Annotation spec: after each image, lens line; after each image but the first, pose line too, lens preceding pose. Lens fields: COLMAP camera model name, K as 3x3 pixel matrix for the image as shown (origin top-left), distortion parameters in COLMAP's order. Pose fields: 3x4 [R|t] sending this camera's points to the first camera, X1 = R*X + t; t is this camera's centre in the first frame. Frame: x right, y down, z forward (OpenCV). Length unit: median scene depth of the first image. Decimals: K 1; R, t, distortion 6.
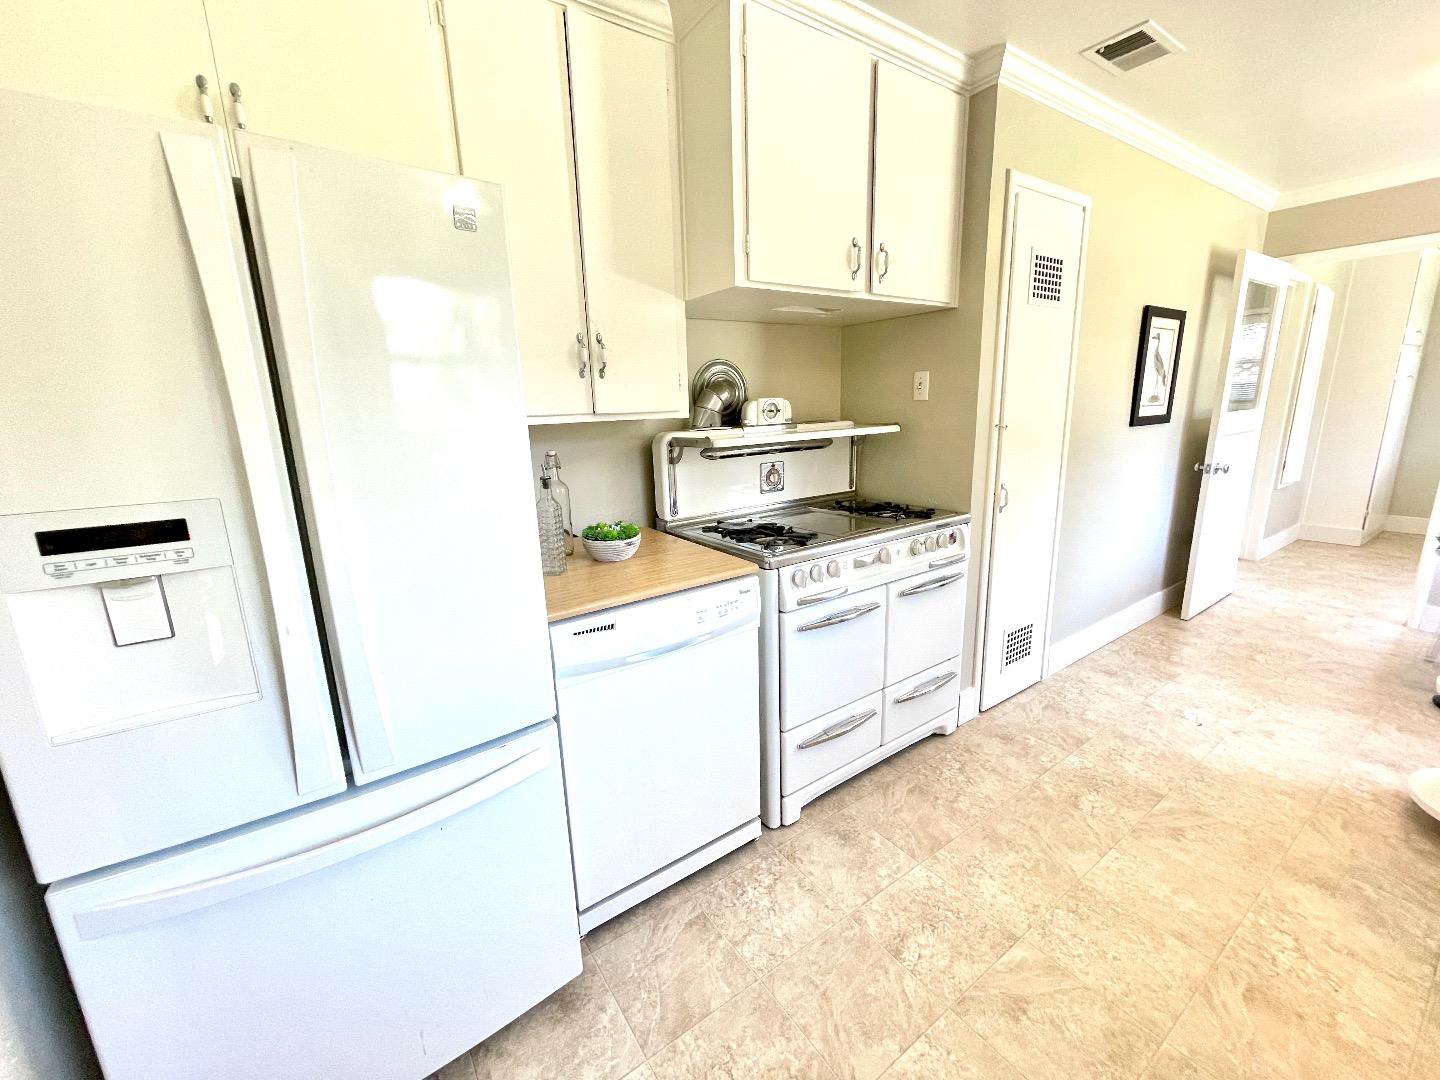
lens RADIAL K [[583.5, 0, 722.4], [0, 583.5, 538.5], [0, 0, 1]] dist [-0.001921, 0.000541]
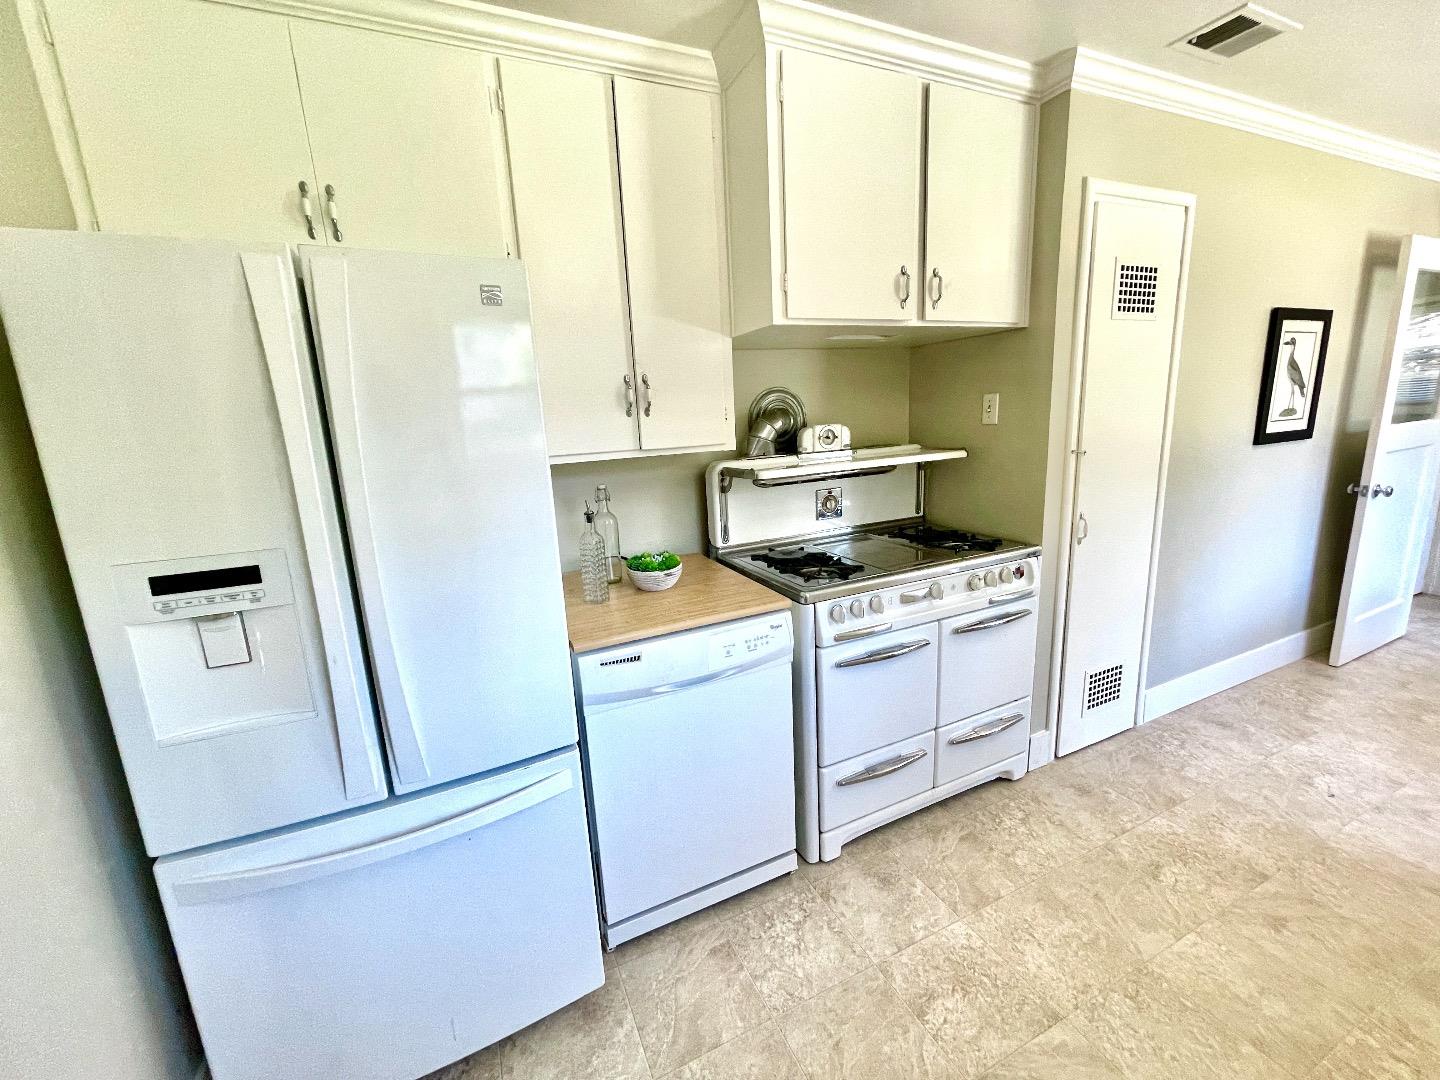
lens RADIAL K [[583.5, 0, 721.4], [0, 583.5, 538.4], [0, 0, 1]] dist [-0.001921, 0.000541]
pose [[0.984254, 0.017800, -0.175862, 0.110323], [-0.019678, 0.999766, -0.008942, -0.046237], [0.175662, 0.012262, 0.984374, -0.009657]]
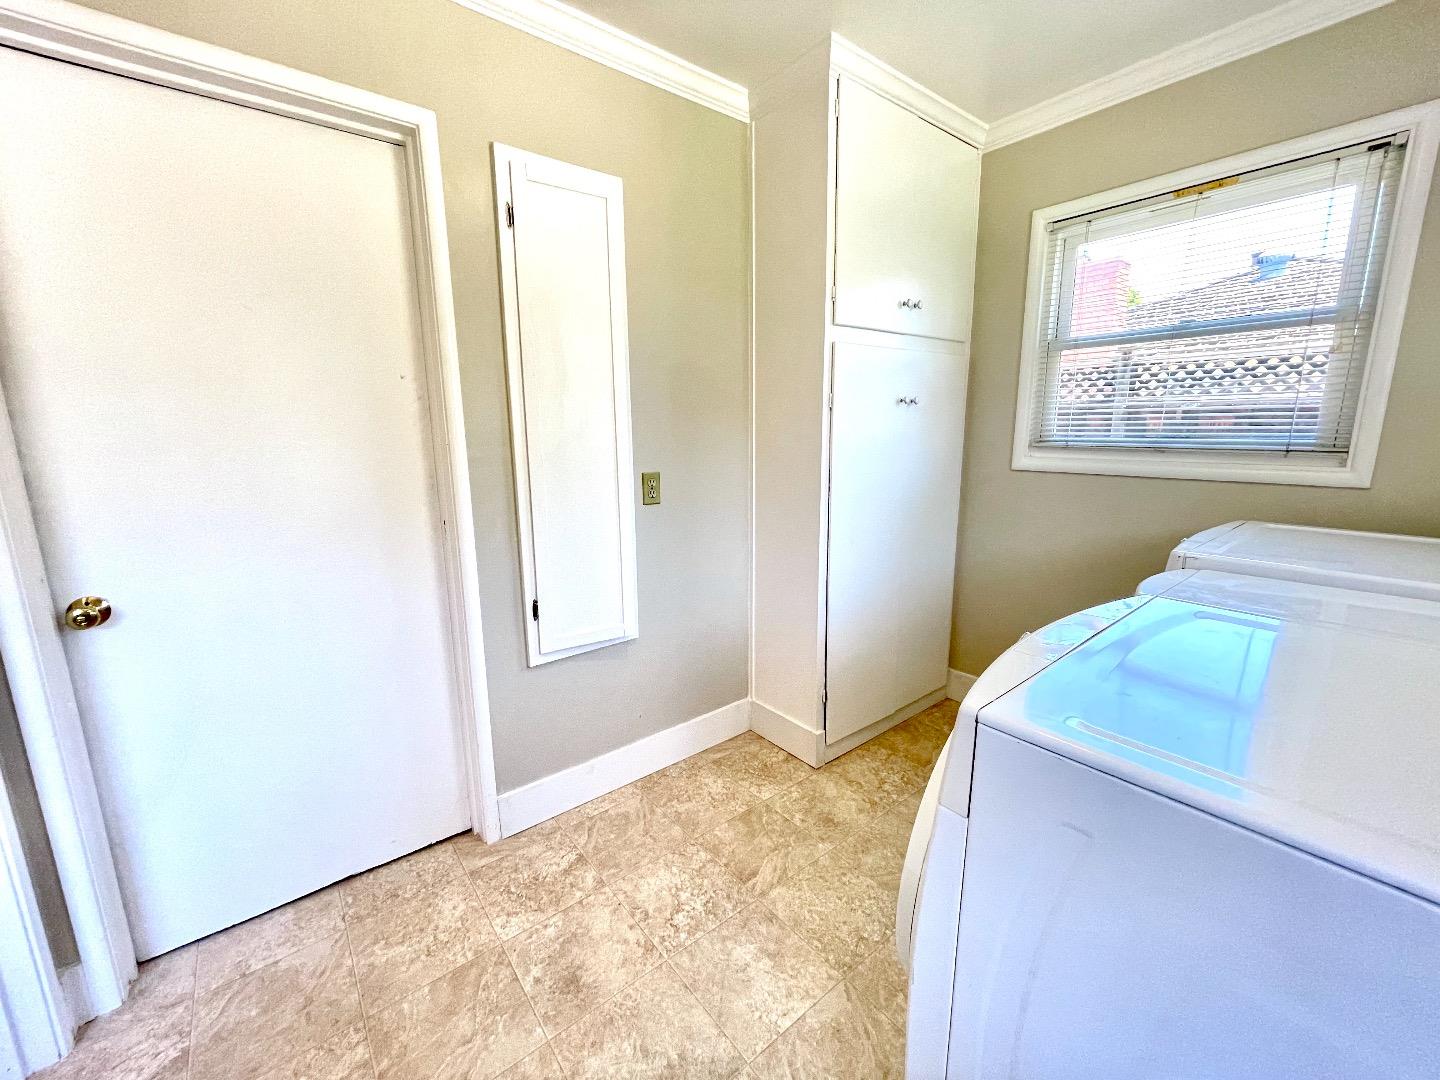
lens RADIAL K [[576.8, 0, 716.8], [0, 576.8, 537.5], [0, 0, 1]] dist [-0.016558, 0.000387]
pose [[-0.997024, 0.054676, -0.054341, 0.034734], [0.028489, 0.916372, 0.399314, -0.319384], [0.071629, 0.396577, -0.915203, 1.555267]]
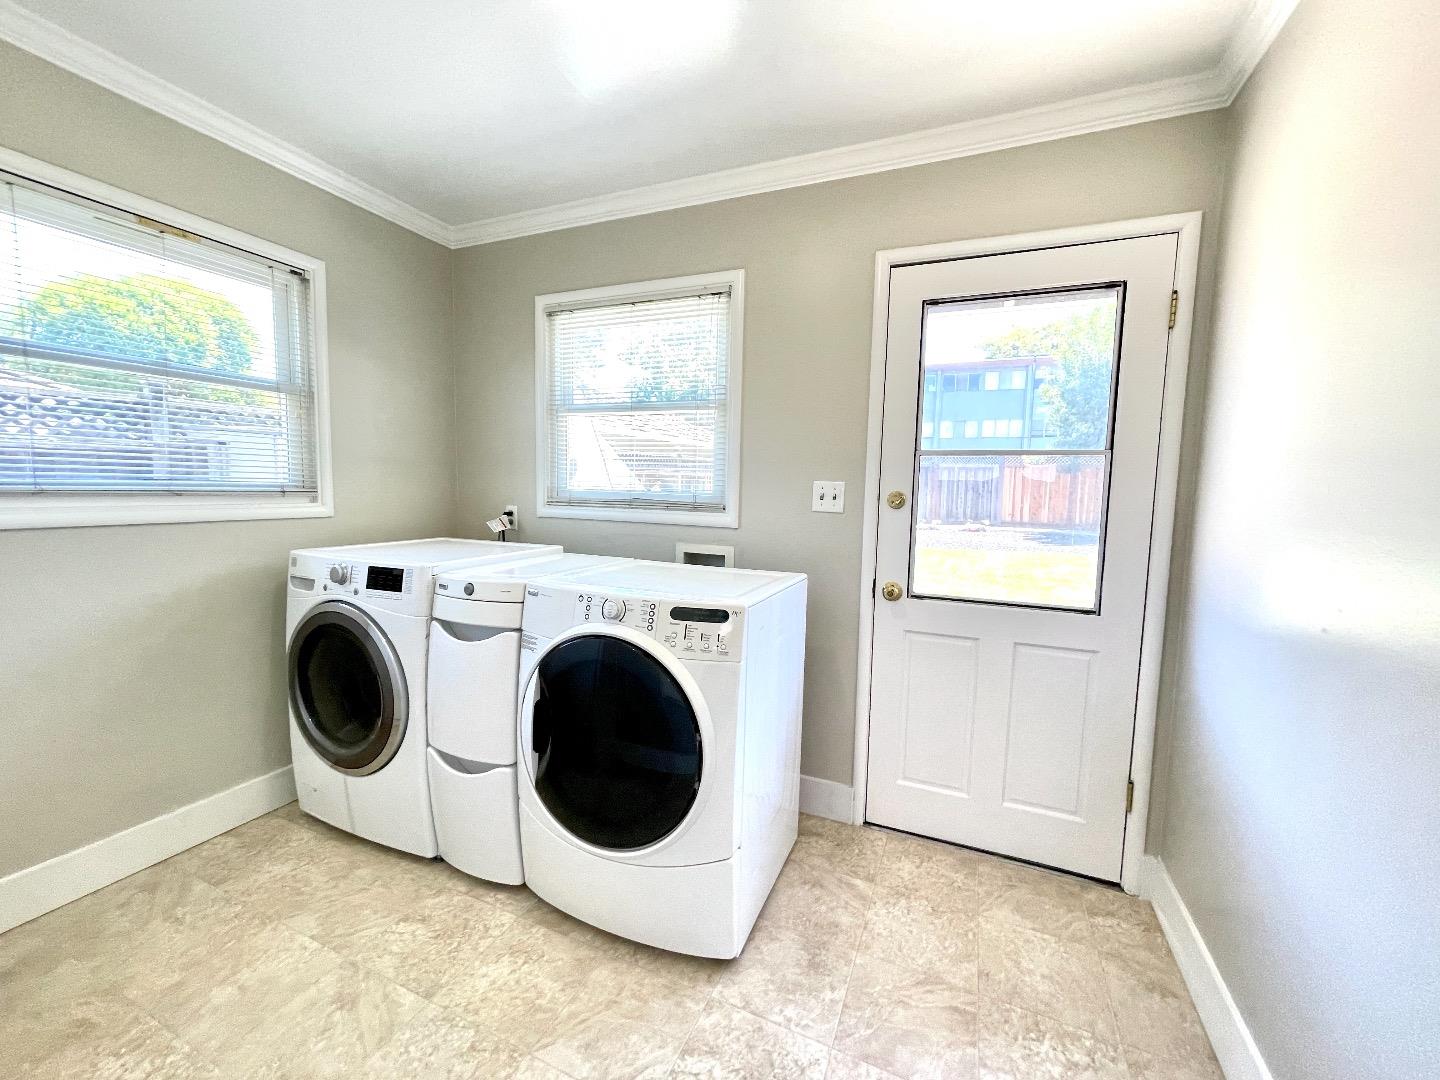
lens RADIAL K [[583.5, 0, 719.5], [0, 583.5, 536.9], [0, 0, 1]] dist [-0.001921, 0.000541]
pose [[0.520512, 0.122746, -0.844986, 0.829020], [-0.234668, 0.972070, -0.003349, -0.060533], [0.820974, 0.200034, 0.534778, 0.331810]]
